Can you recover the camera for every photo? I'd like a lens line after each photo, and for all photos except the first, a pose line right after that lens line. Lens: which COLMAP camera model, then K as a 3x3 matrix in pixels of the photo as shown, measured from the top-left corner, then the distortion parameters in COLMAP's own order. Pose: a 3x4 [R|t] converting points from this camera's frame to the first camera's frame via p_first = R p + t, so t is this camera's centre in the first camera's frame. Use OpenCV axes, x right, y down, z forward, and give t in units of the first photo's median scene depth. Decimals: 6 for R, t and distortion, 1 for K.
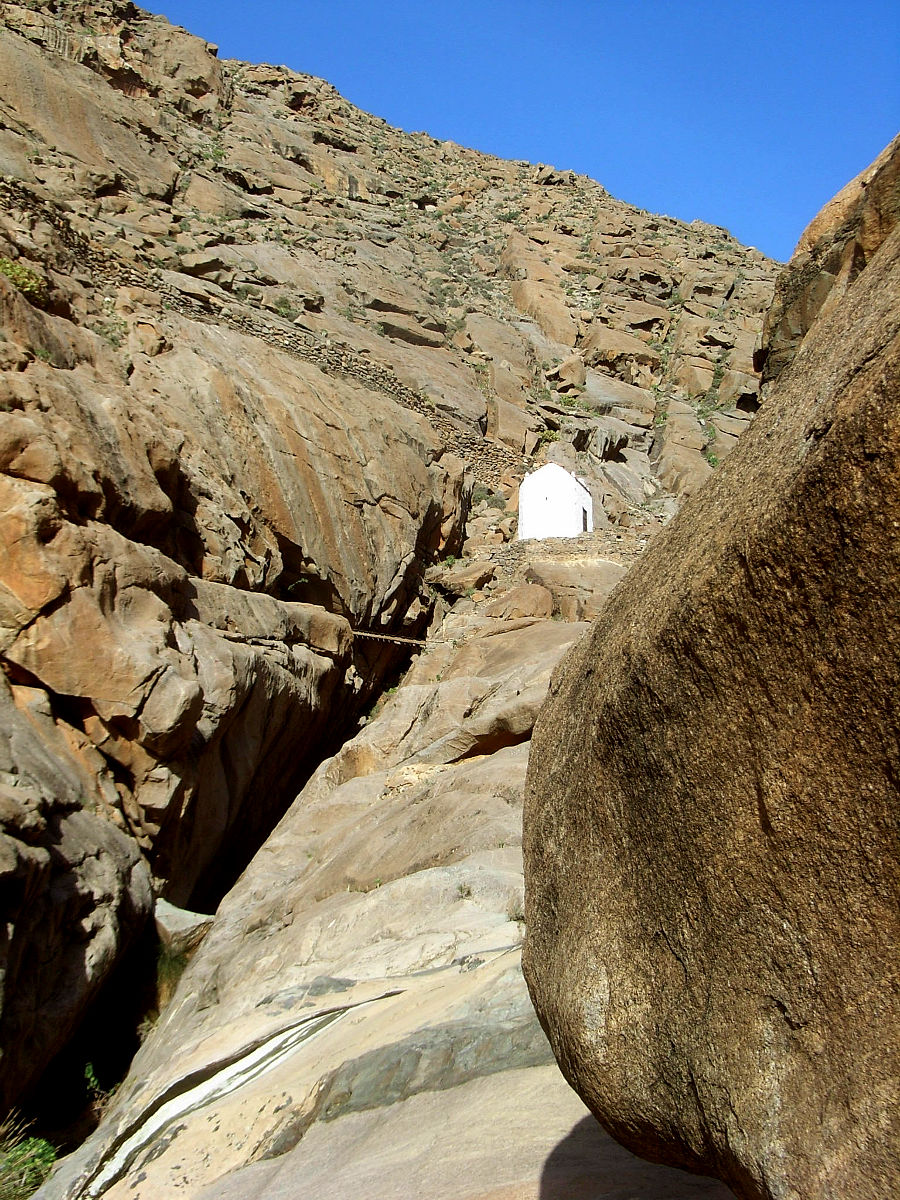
lens RADIAL K [[1644.2, 0, 450.0], [0, 1644.2, 600.0], [0, 0, 1]] dist [0.121486, -0.176076]
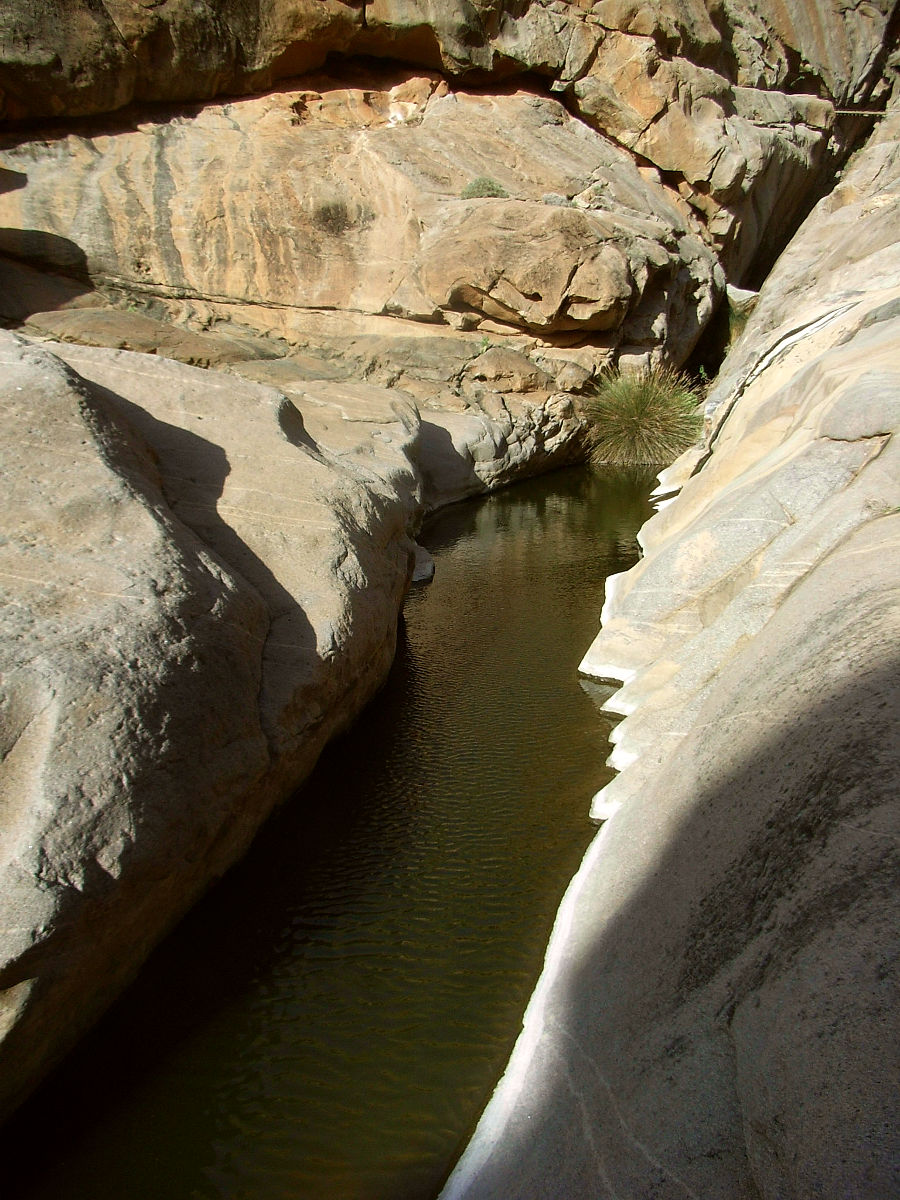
lens RADIAL K [[1002.0, 0, 444.5], [0, 1002.0, 635.5], [0, 0, 1]] dist [-0.167197, 0.146933]
pose [[0.915444, 0.072210, -0.395914, -0.004293], [0.127720, 0.880787, 0.455963, -0.002258], [0.381641, -0.467975, 0.797089, -0.058353]]
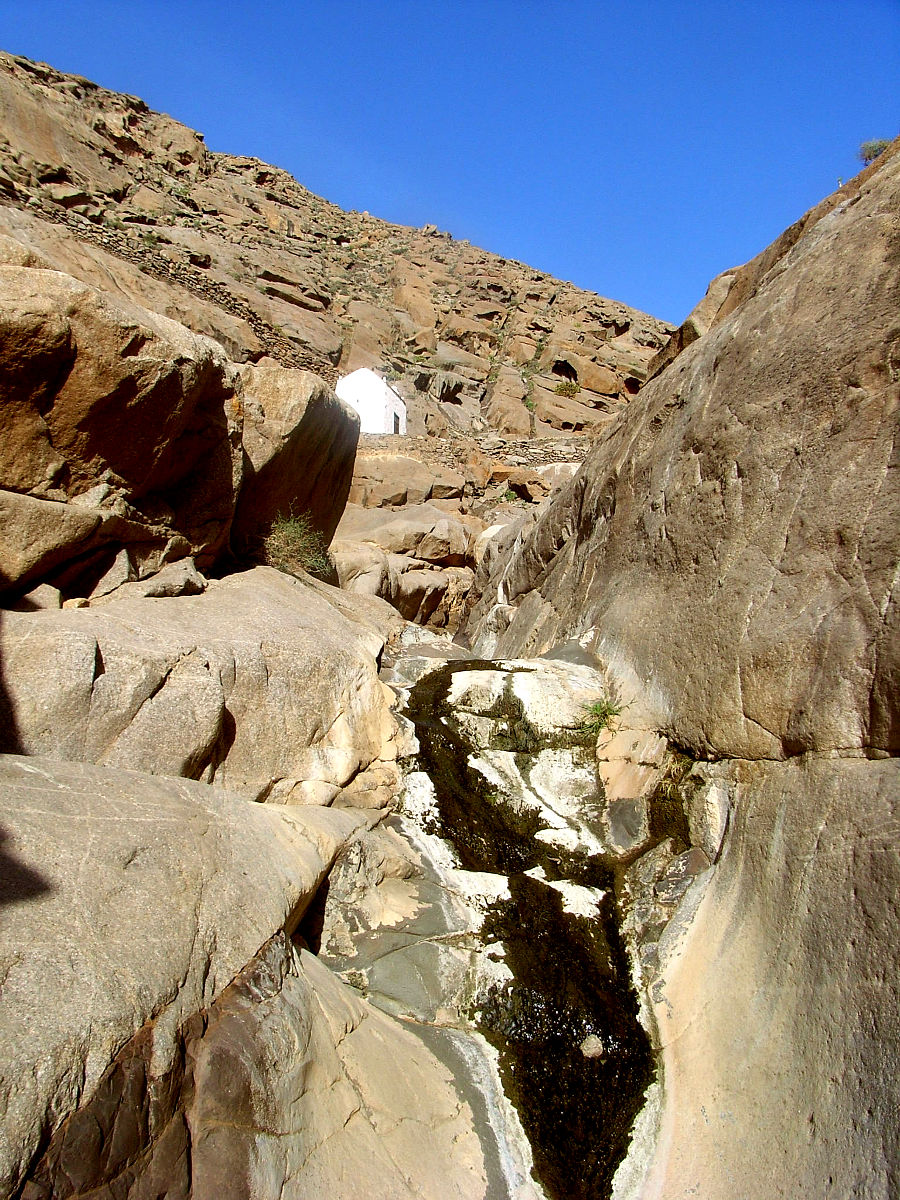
lens RADIAL K [[1002.0, 0, 444.5], [0, 1002.0, 635.5], [0, 0, 1]] dist [-0.167197, 0.146933]
pose [[0.998089, 0.021888, 0.057783, 0.064843], [-0.027490, 0.994805, 0.098016, 0.019057], [-0.055337, -0.099417, 0.993506, 0.284472]]
